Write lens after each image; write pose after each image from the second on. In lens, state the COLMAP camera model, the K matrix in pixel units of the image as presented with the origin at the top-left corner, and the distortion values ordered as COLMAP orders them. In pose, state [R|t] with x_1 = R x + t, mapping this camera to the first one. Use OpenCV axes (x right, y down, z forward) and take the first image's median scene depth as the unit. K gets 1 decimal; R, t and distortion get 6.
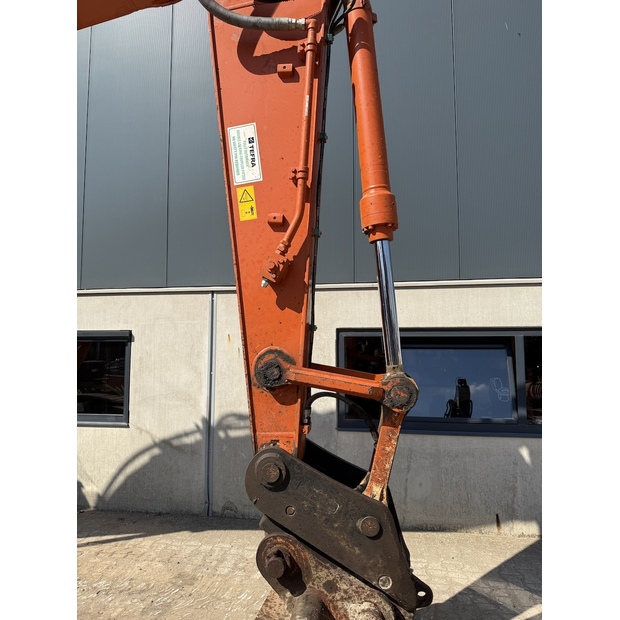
lens RADIAL K [[435.9, 0, 311.6], [0, 435.9, 314.1], [0, 0, 1]] dist [-0.002698, -0.000519]
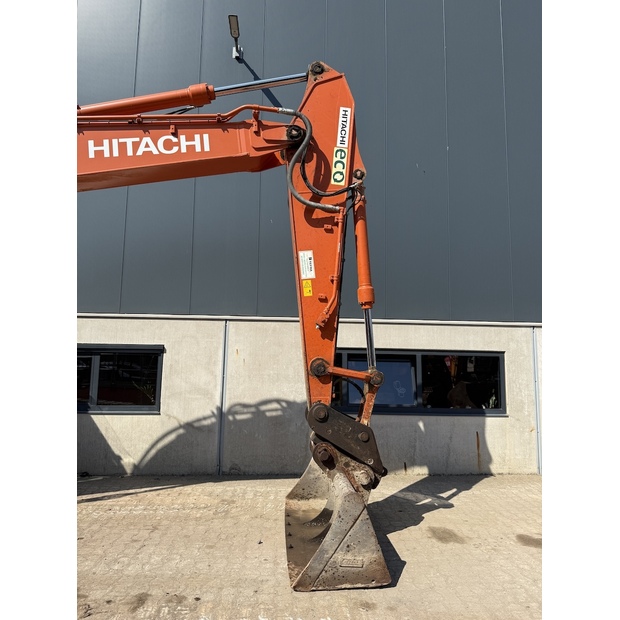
lens RADIAL K [[446.9, 0, 310.2], [0, 446.9, 307.2], [0, 0, 1]] dist [0.004710, -0.005558]
pose [[0.972508, 0.044602, 0.228558, -0.315087], [-0.033243, 0.998024, -0.053314, -0.024131], [-0.230484, 0.044251, 0.972069, -0.552619]]
